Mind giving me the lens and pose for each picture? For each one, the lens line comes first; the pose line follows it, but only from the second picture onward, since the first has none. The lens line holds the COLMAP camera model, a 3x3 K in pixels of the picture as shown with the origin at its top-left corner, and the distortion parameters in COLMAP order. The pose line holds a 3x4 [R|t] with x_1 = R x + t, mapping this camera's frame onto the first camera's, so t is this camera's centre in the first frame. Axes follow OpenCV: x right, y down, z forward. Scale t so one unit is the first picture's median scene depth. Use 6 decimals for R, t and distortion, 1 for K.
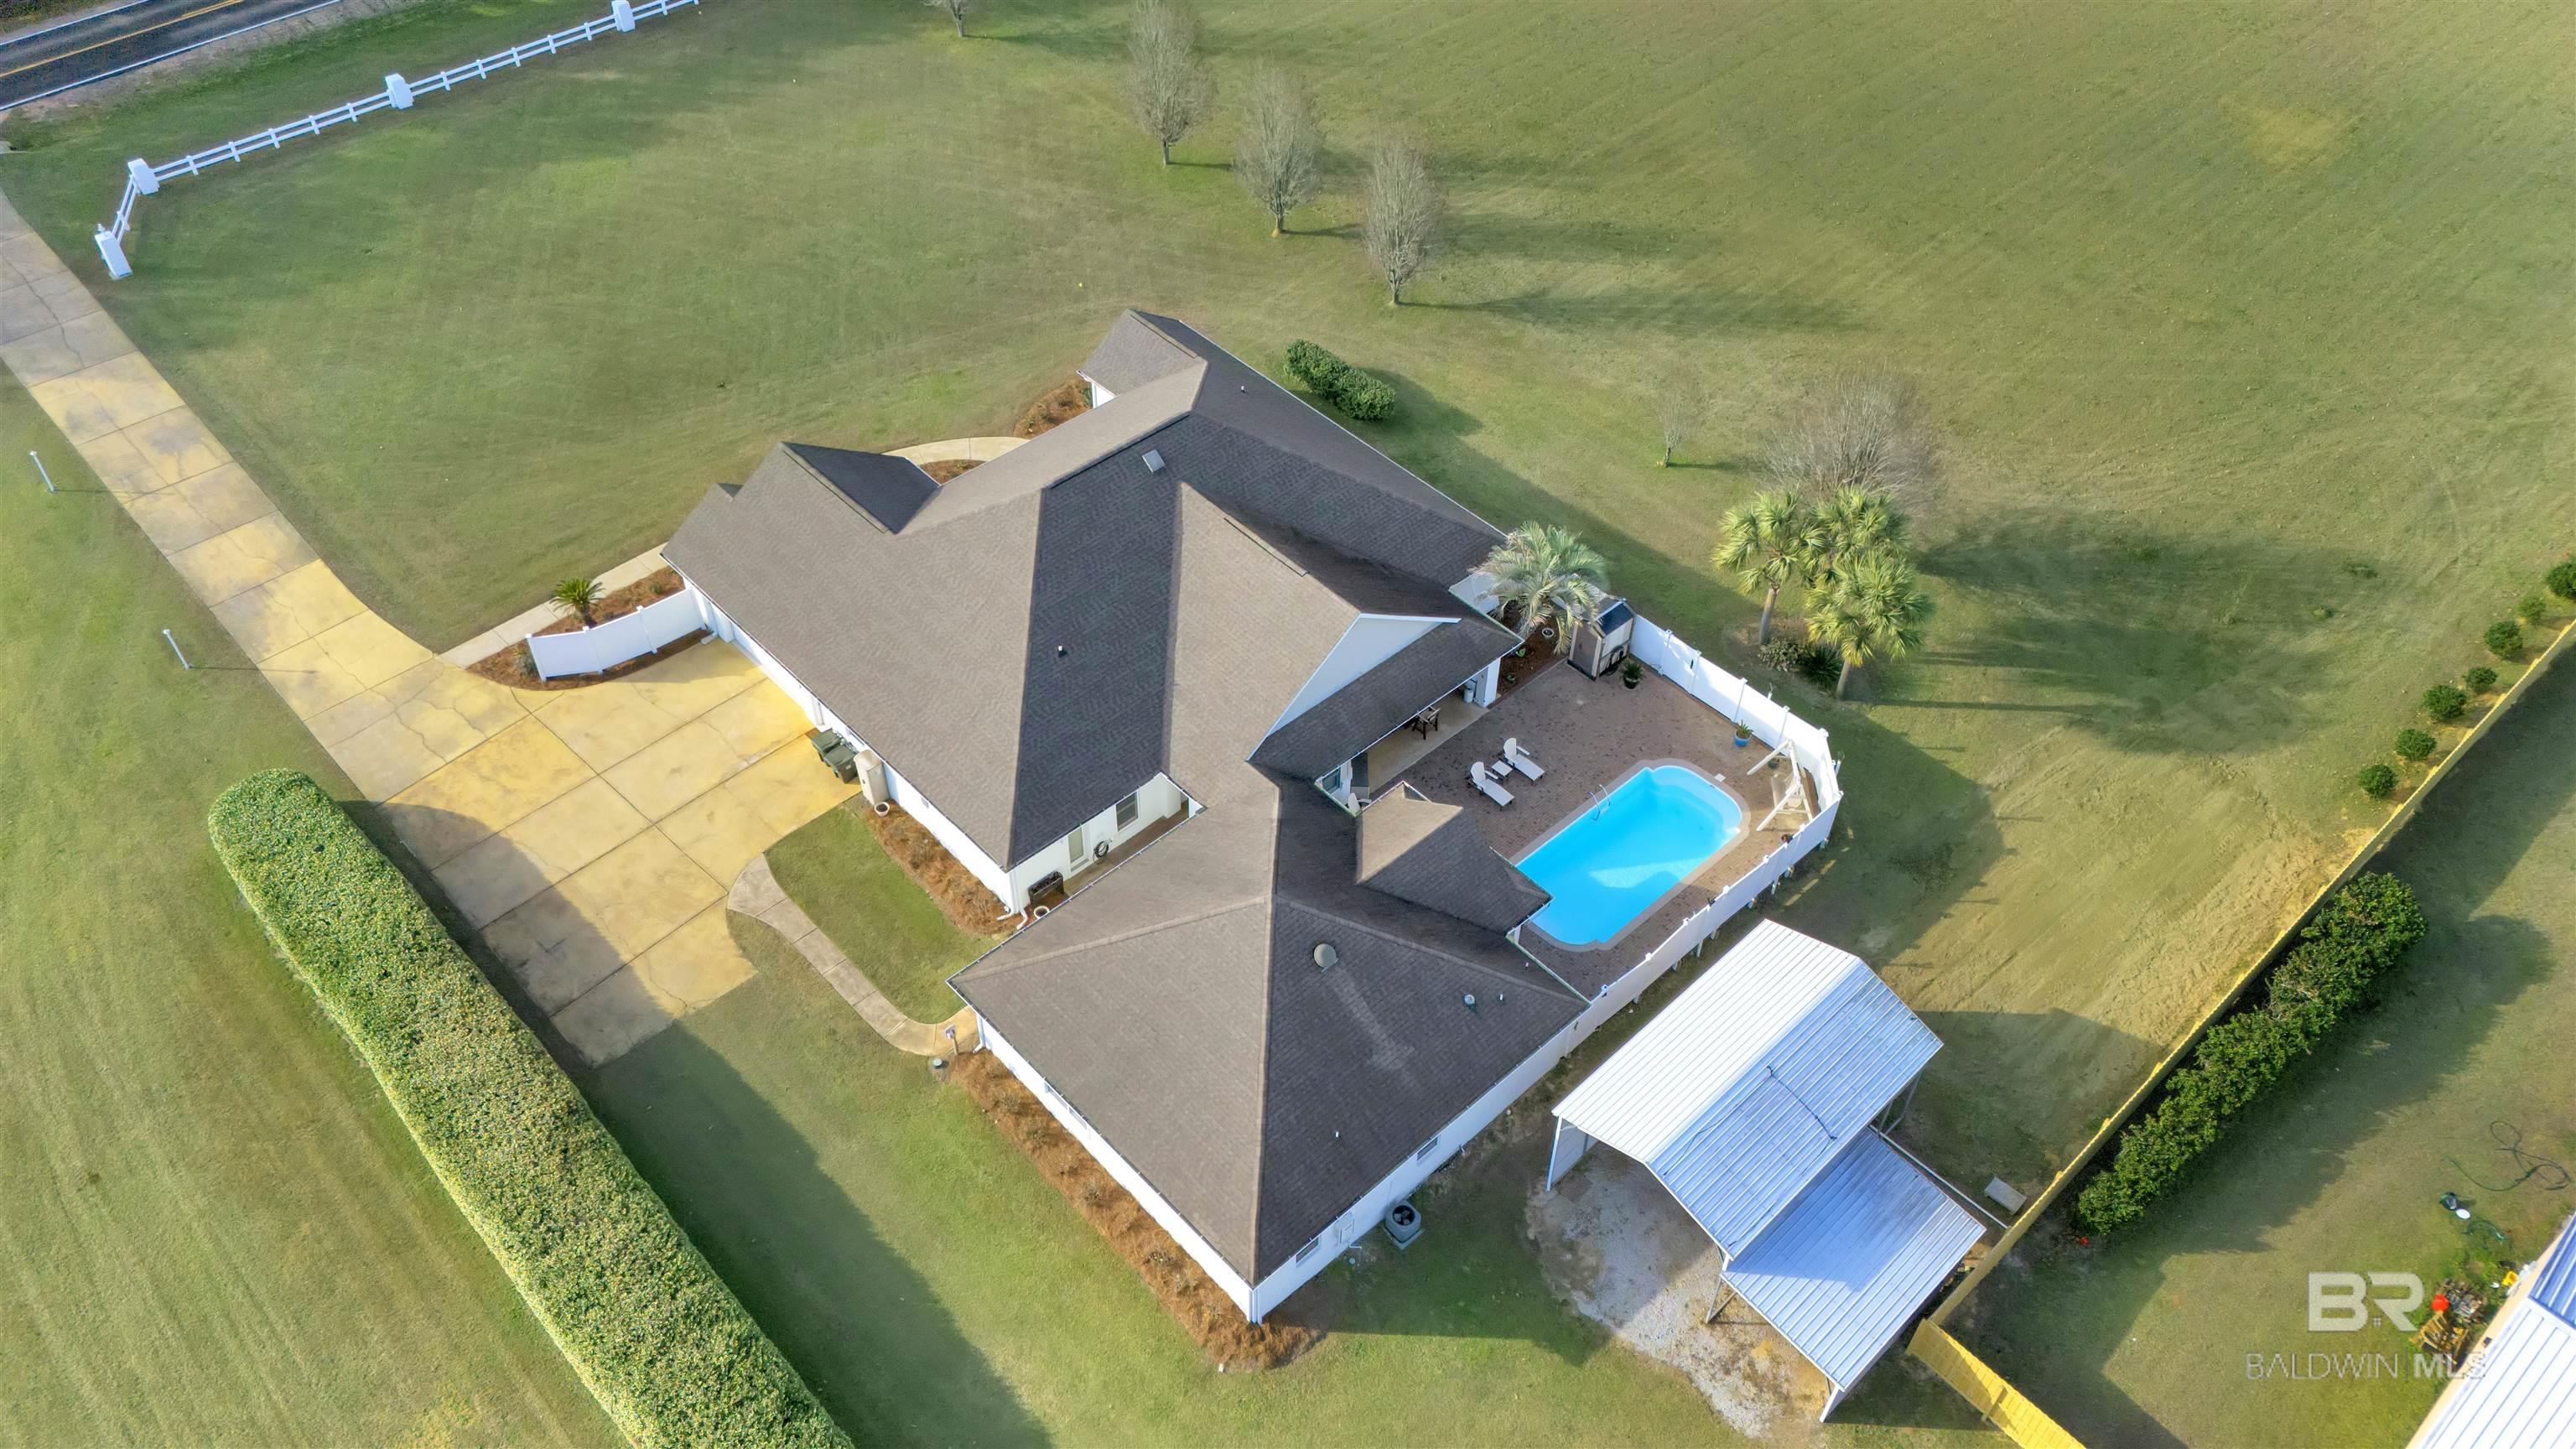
lens RADIAL K [[1975.8, 0, 1288.0], [0, 1975.8, 724.5], [0, 0, 1]] dist [0.049130, -0.002759]
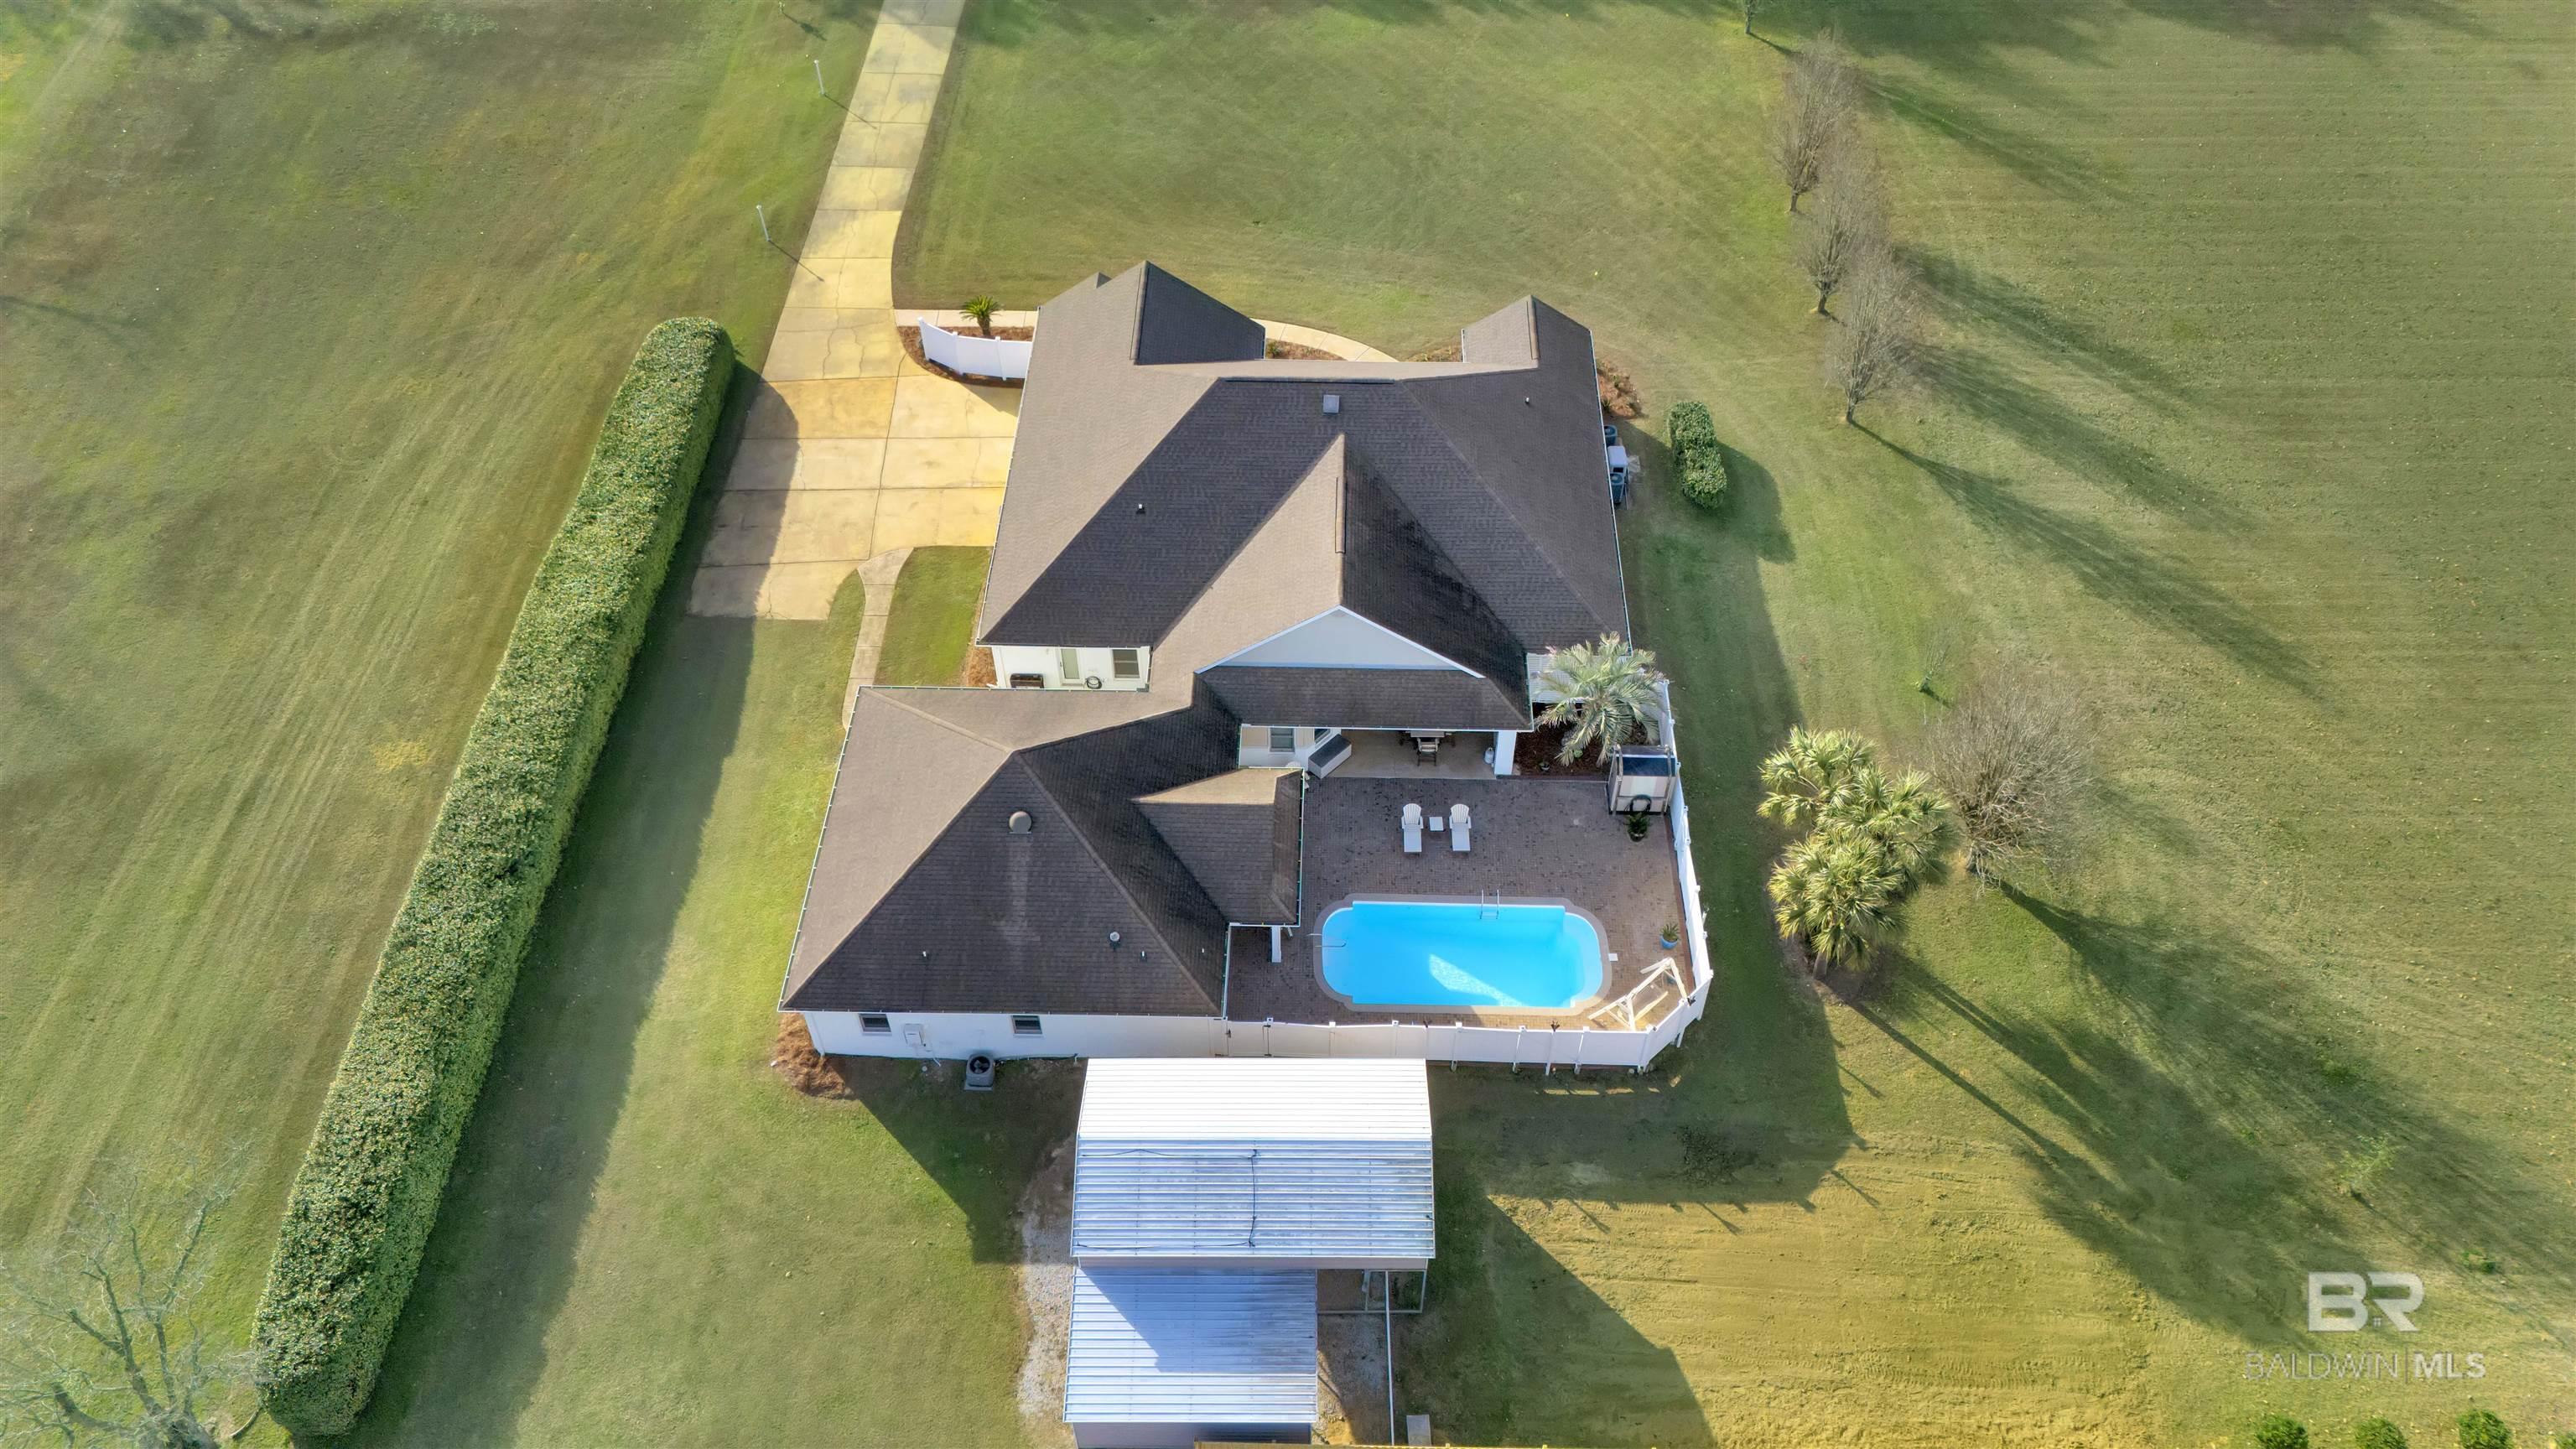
lens RADIAL K [[1884.4, 0, 1296.7], [0, 1884.4, 728.1], [0, 0, 1]] dist [0.071921, -0.073802]
pose [[0.715108, 0.509745, -0.478310, 0.479119], [-0.491796, 0.853156, 0.173958, -0.147370], [0.496747, 0.110832, 0.860789, 0.129630]]
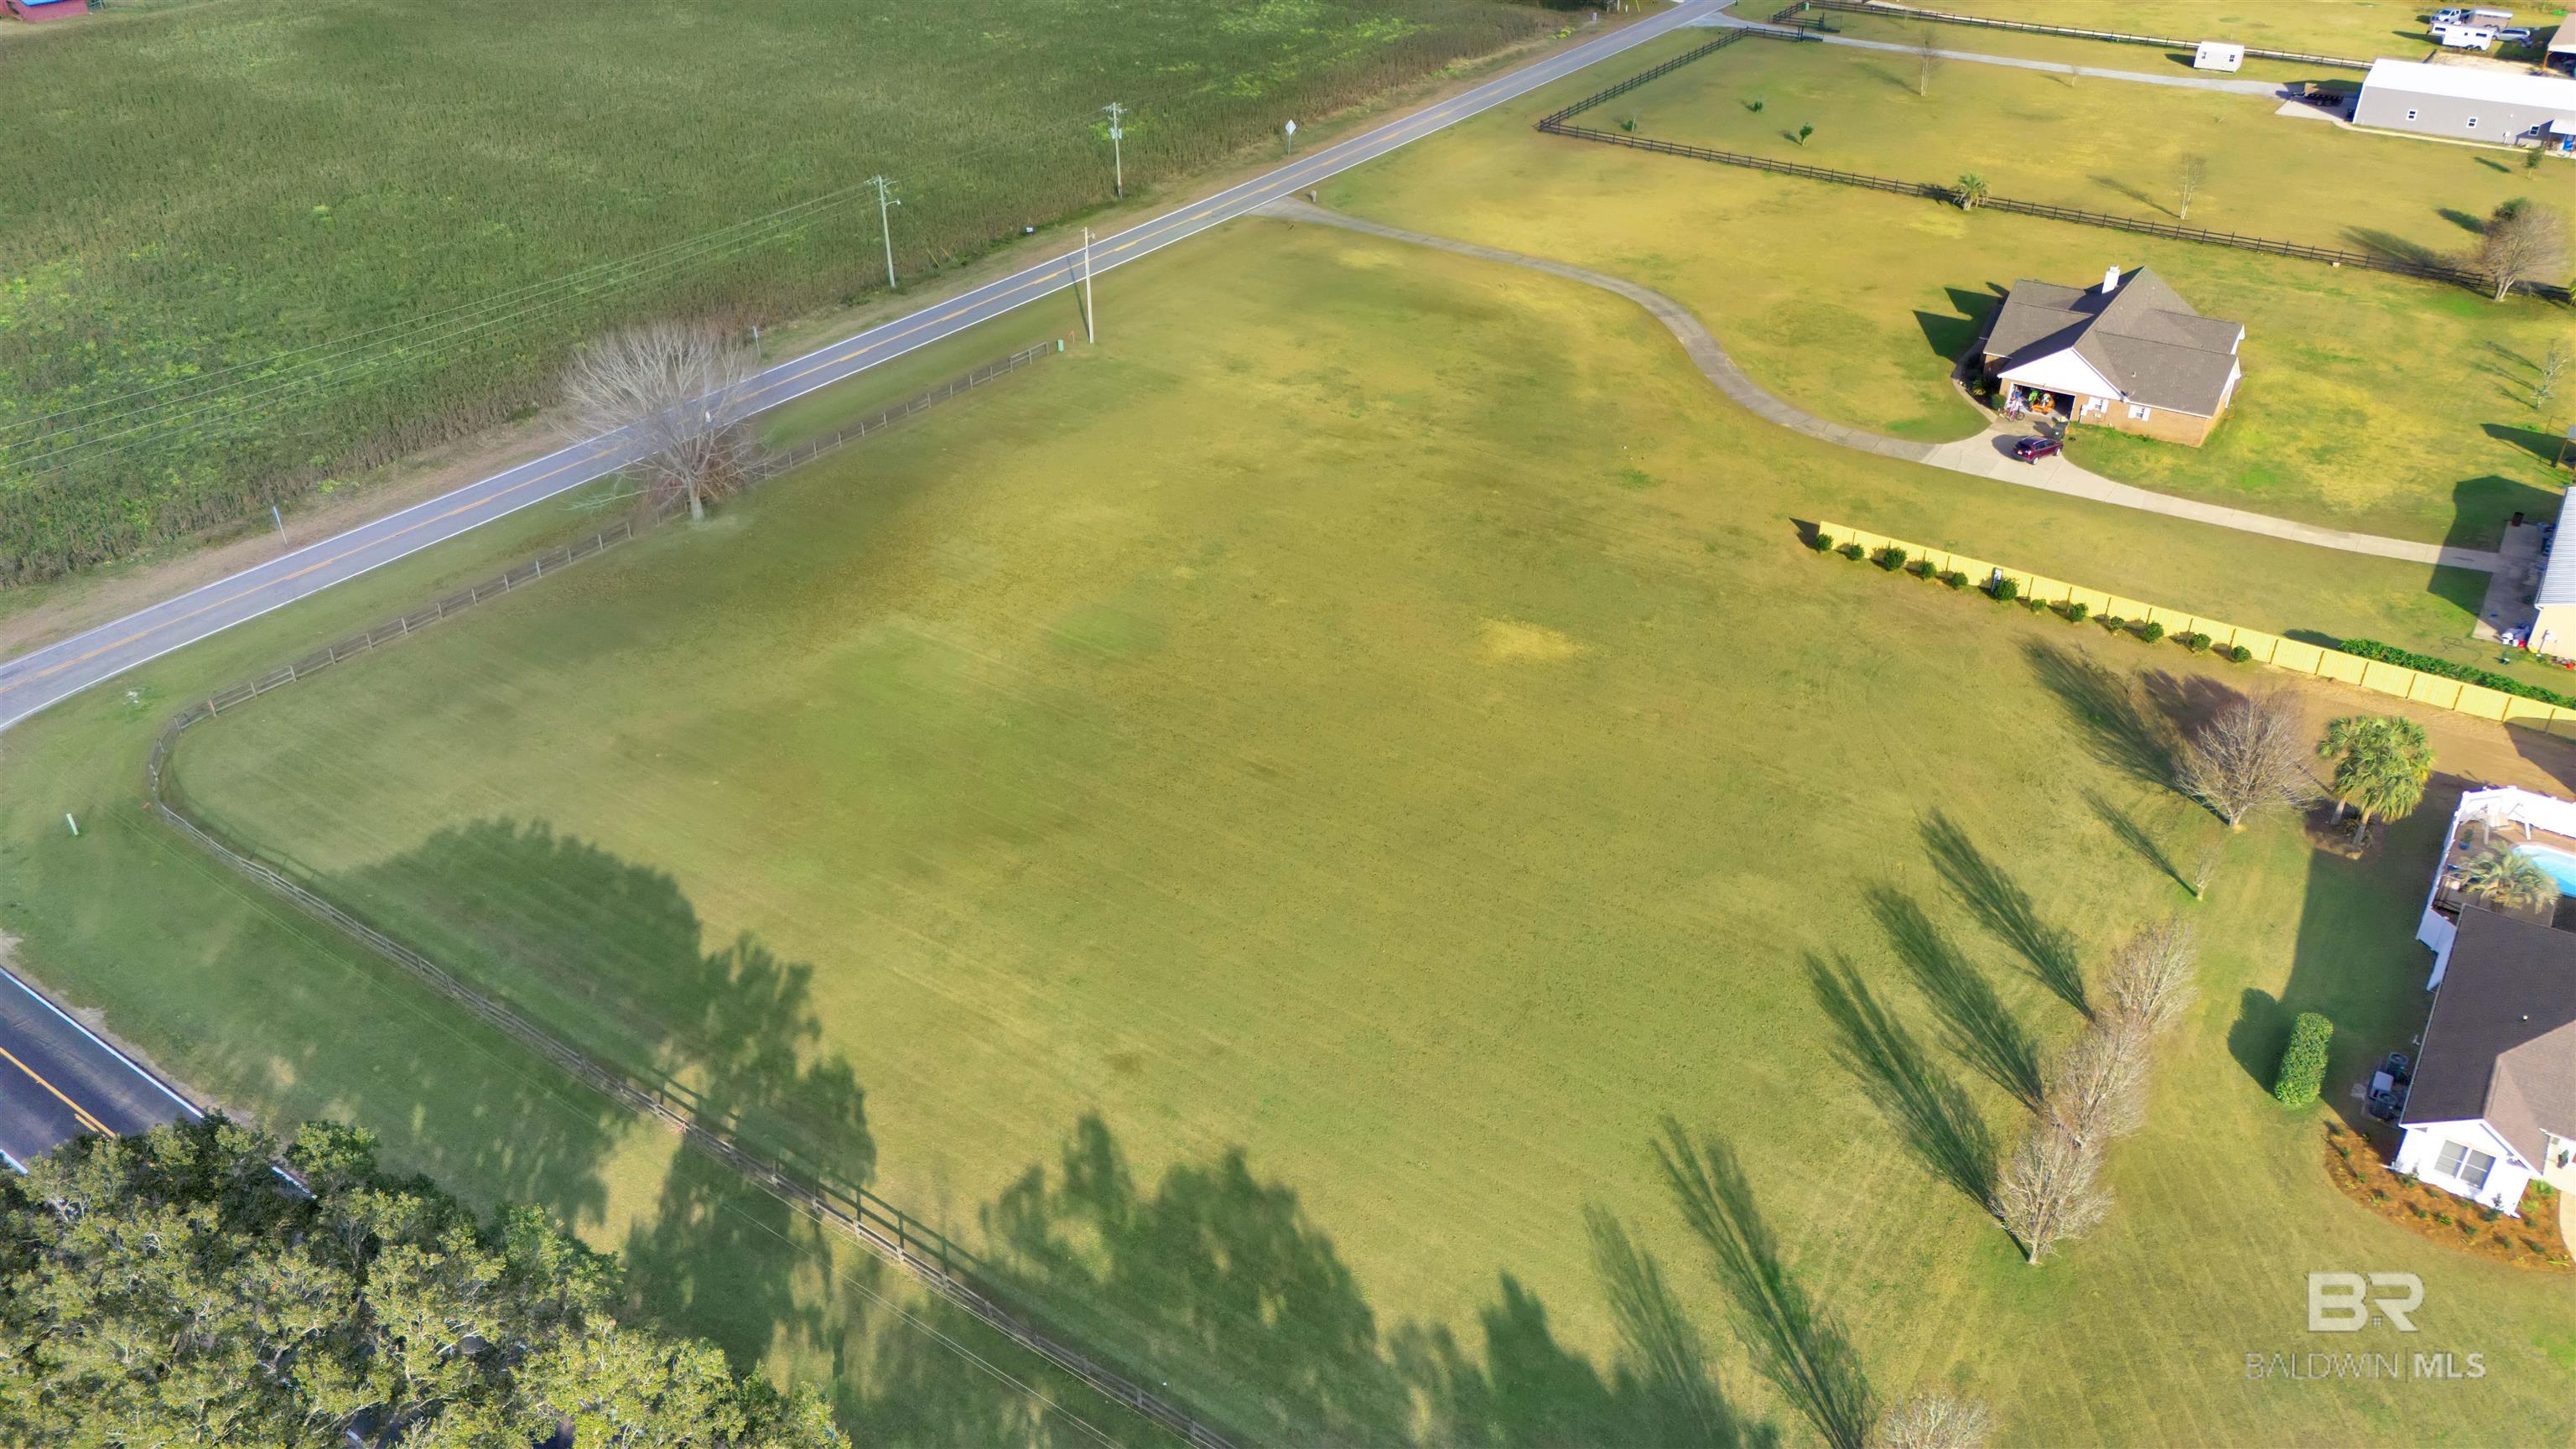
lens RADIAL K [[1884.4, 0, 1296.7], [0, 1884.4, 728.1], [0, 0, 1]] dist [0.071921, -0.073802]
pose [[-0.214361, -0.527551, 0.822034, -0.771817], [0.700777, 0.503195, 0.505673, -1.456249], [-0.680412, 0.684459, 0.261831, 1.167619]]
